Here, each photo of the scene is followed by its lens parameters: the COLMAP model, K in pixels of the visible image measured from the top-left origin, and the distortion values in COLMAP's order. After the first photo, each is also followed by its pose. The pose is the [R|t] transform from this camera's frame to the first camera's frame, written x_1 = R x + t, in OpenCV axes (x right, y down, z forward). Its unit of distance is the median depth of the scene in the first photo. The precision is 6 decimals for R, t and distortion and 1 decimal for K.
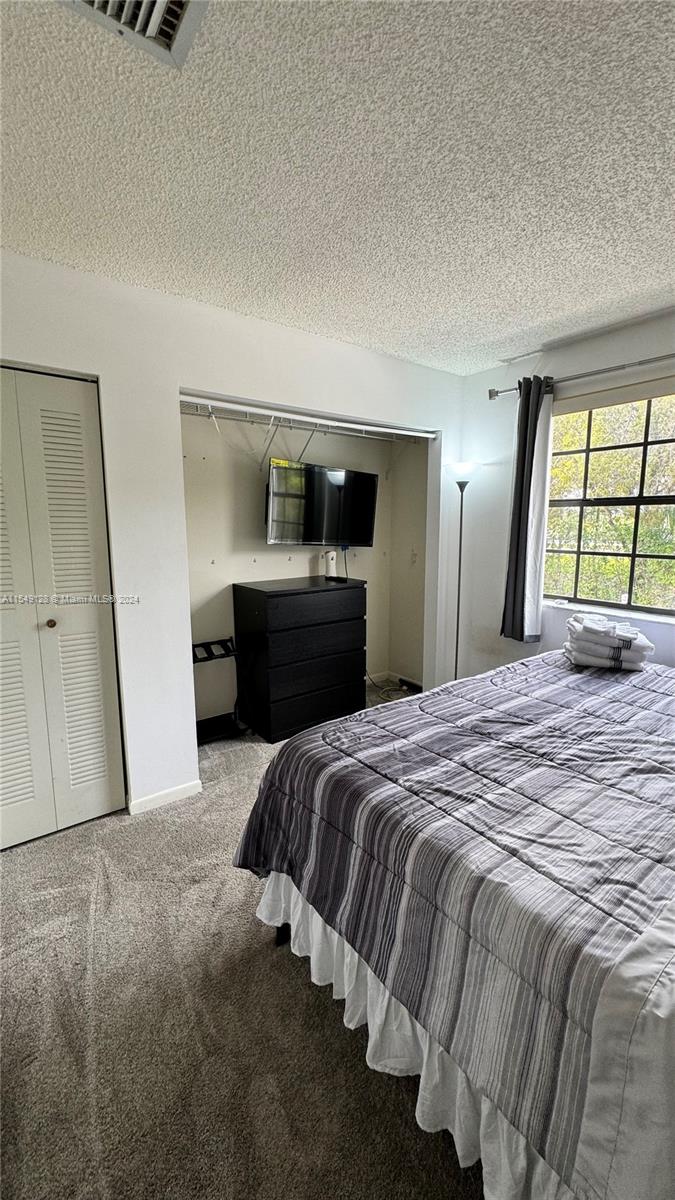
lens RADIAL K [[475.9, 0, 339.3], [0, 475.9, 598.3], [0, 0, 1]] dist [-0.003234, 0.000511]
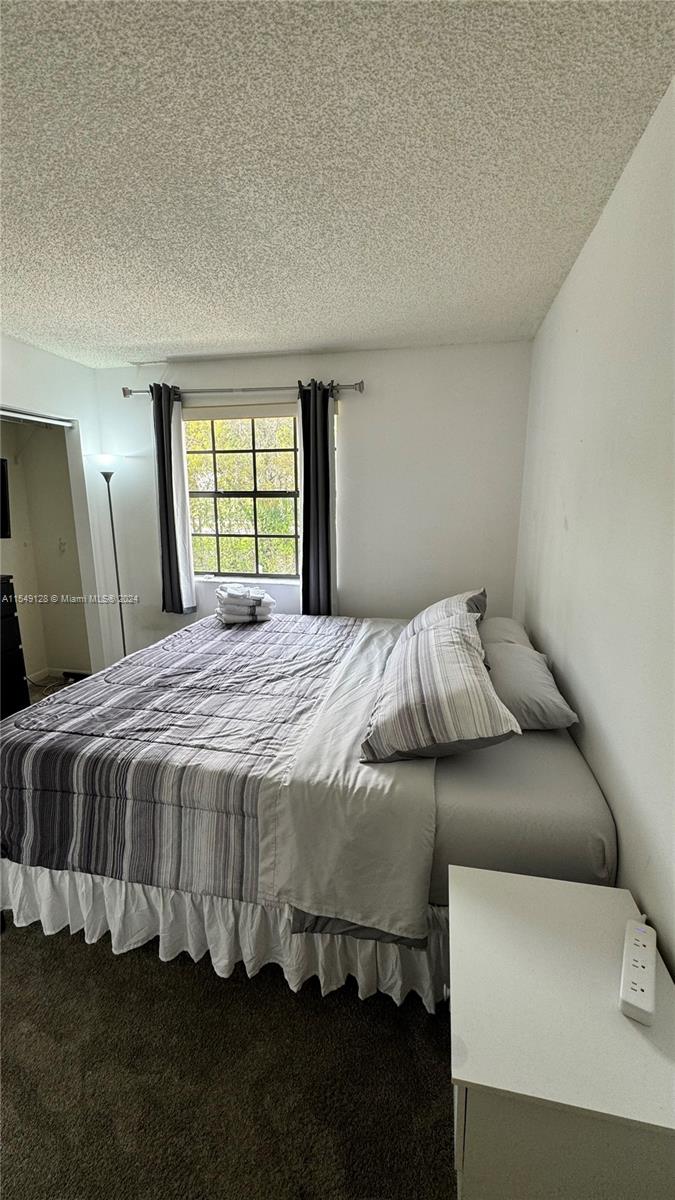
lens RADIAL K [[475.9, 0, 340.0], [0, 475.9, 598.5], [0, 0, 1]] dist [-0.003234, 0.000511]
pose [[0.754956, -0.129911, 0.642779, -0.136938], [0.103107, 0.991505, 0.079290, 0.002040], [-0.647619, 0.006415, 0.761937, -0.280268]]
